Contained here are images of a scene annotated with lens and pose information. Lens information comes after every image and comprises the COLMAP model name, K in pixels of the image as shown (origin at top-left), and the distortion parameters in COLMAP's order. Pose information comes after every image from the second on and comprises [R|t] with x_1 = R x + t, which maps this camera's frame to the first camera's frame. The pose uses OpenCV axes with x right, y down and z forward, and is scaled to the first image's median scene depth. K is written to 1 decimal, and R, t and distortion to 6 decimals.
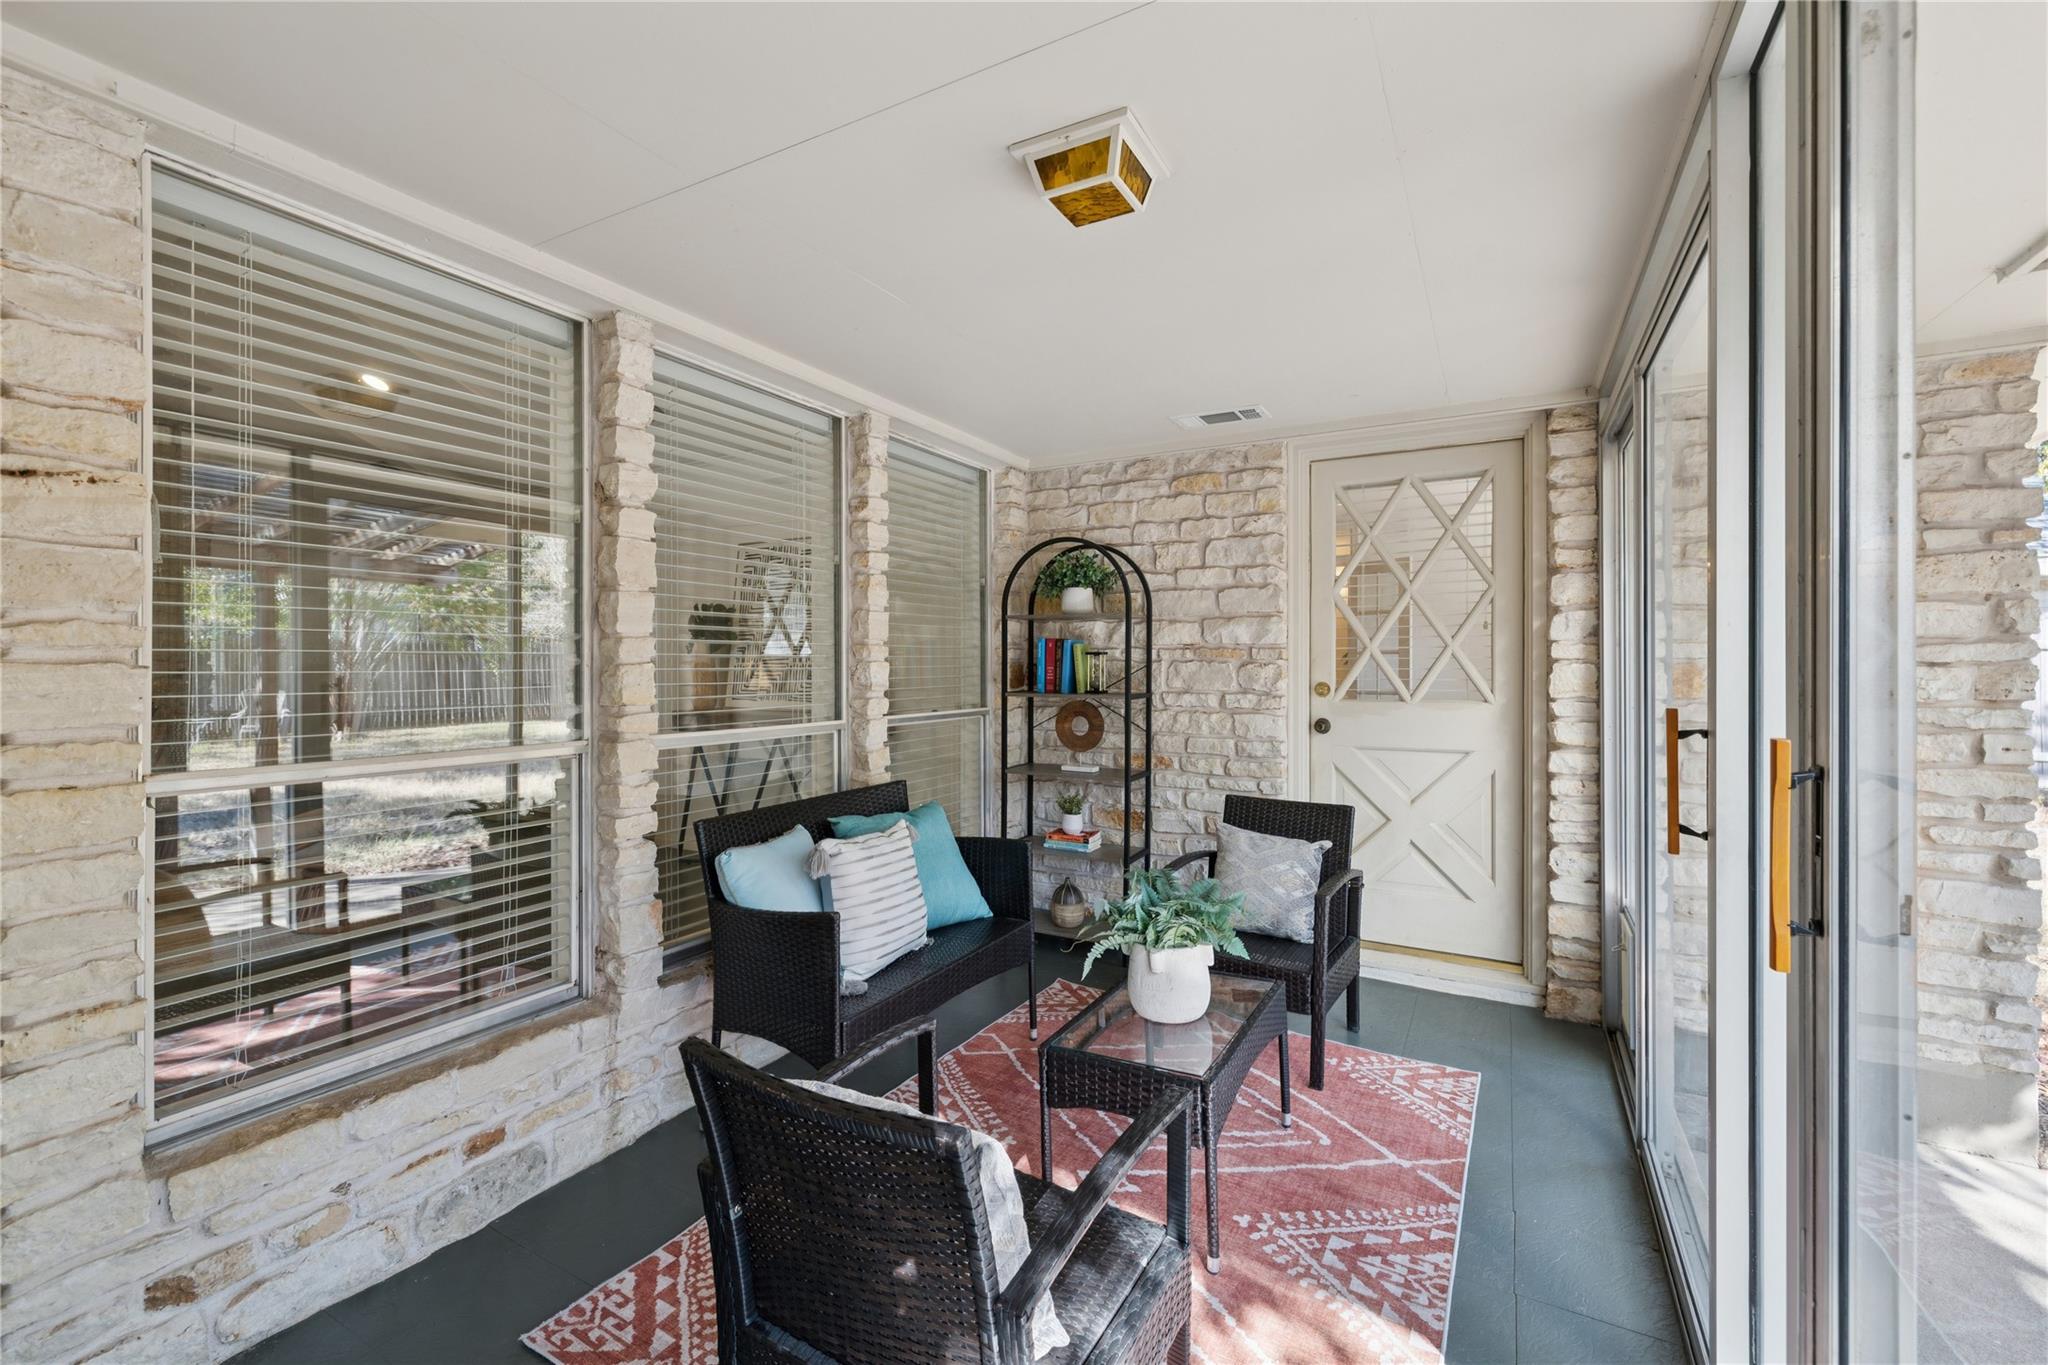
lens RADIAL K [[874.5, 0, 1016.7], [0, 874.5, 673.5], [0, 0, 1]] dist [0.001193, 0.000830]
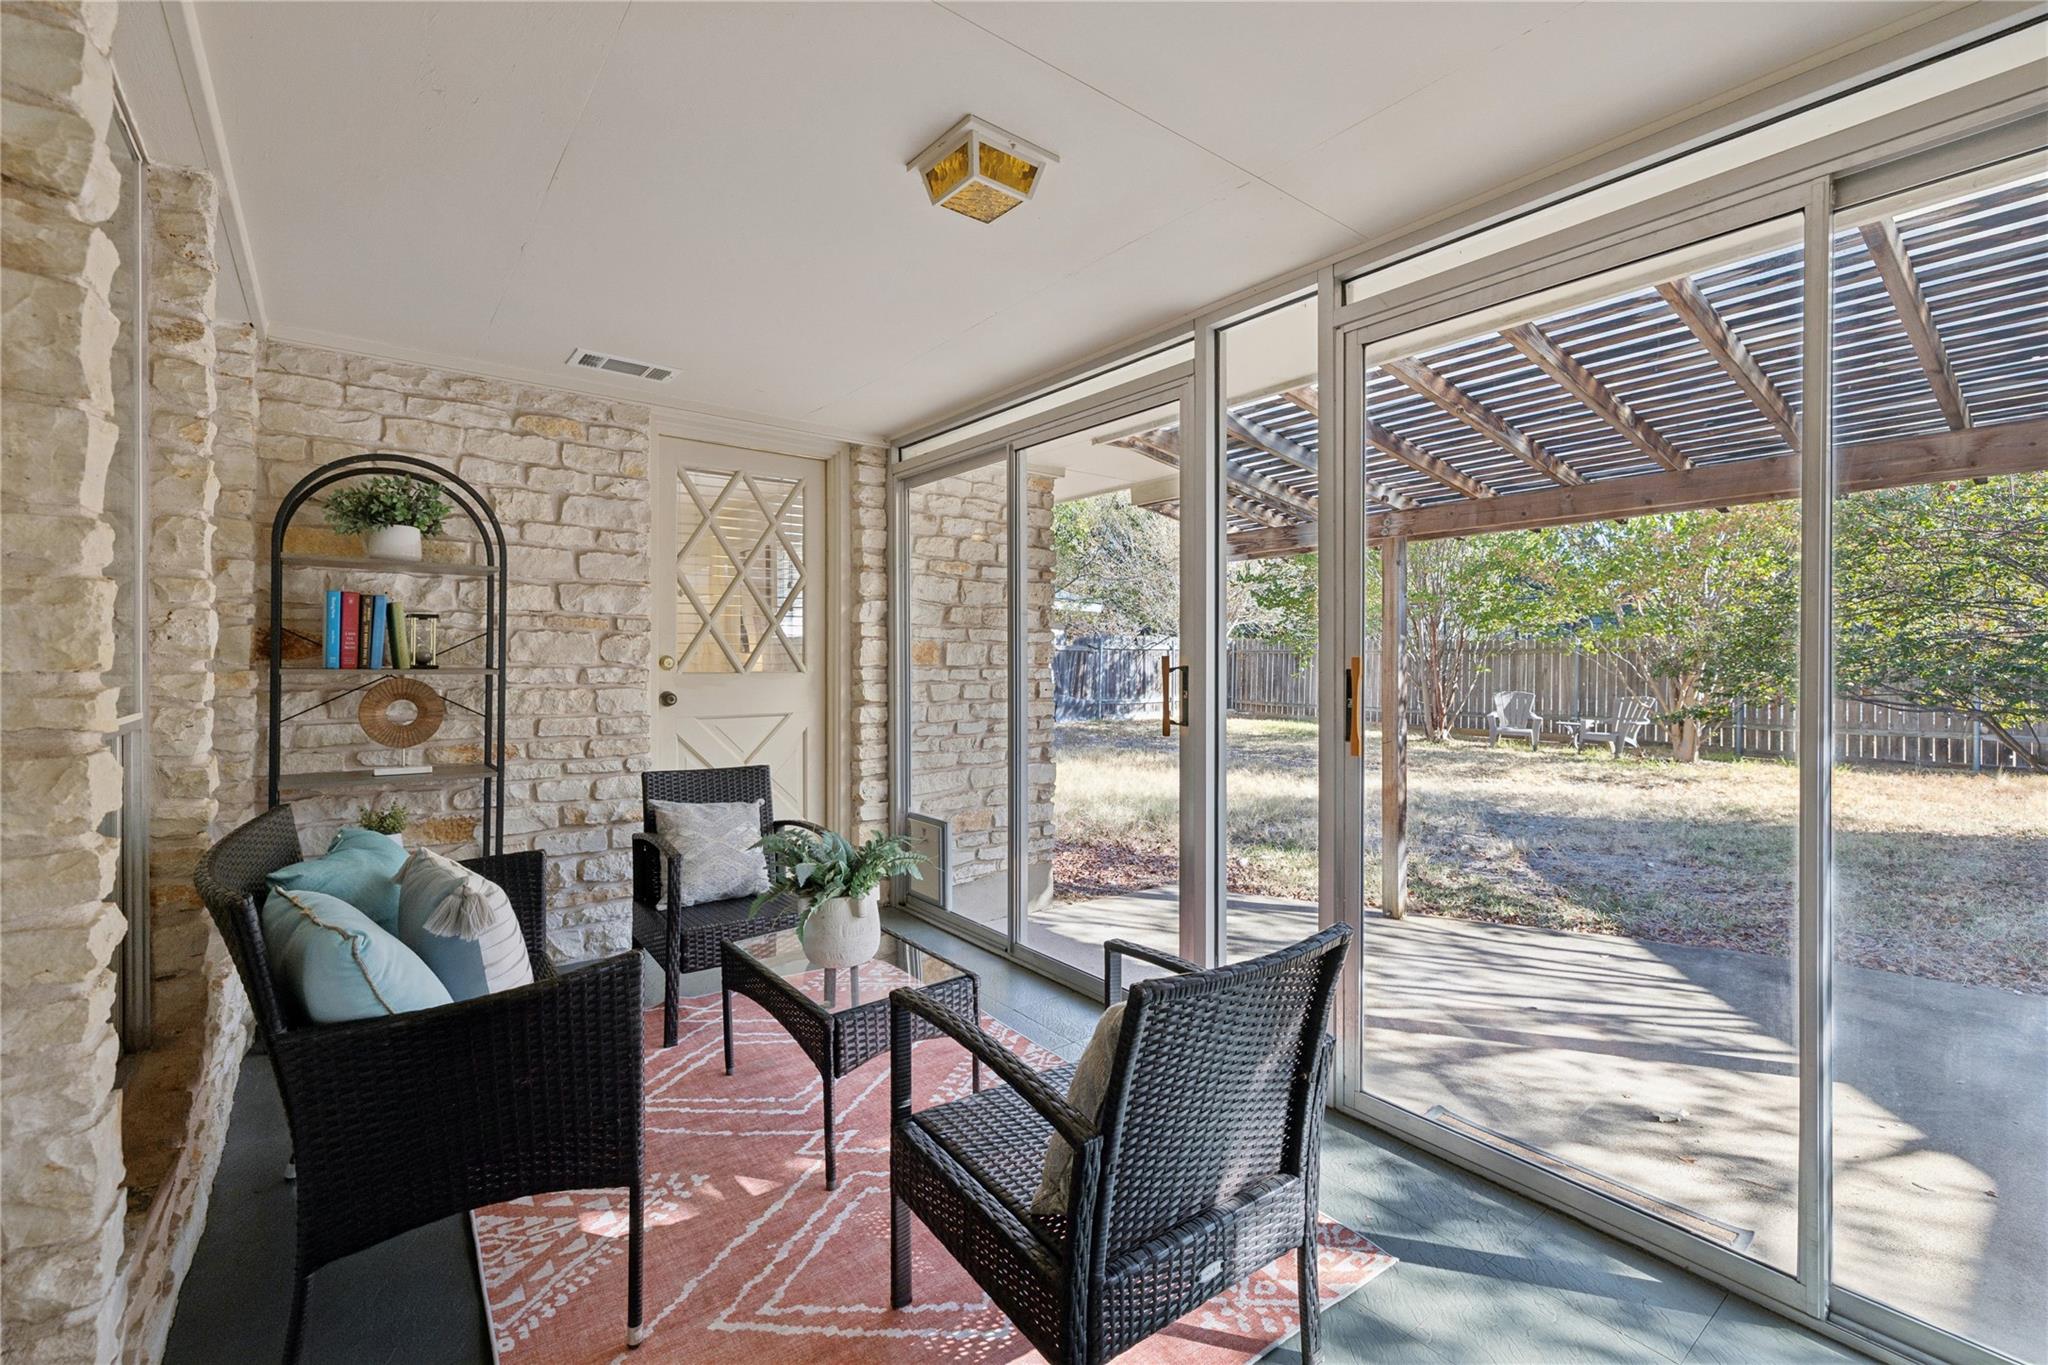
lens RADIAL K [[874.5, 0, 1023.5], [0, 874.5, 667.3], [0, 0, 1]] dist [0.001193, 0.000830]
pose [[0.379339, -0.005336, 0.925242, -0.428231], [0.005310, 0.999979, 0.003590, 0.022059], [-0.925243, 0.003551, 0.379360, 0.237059]]
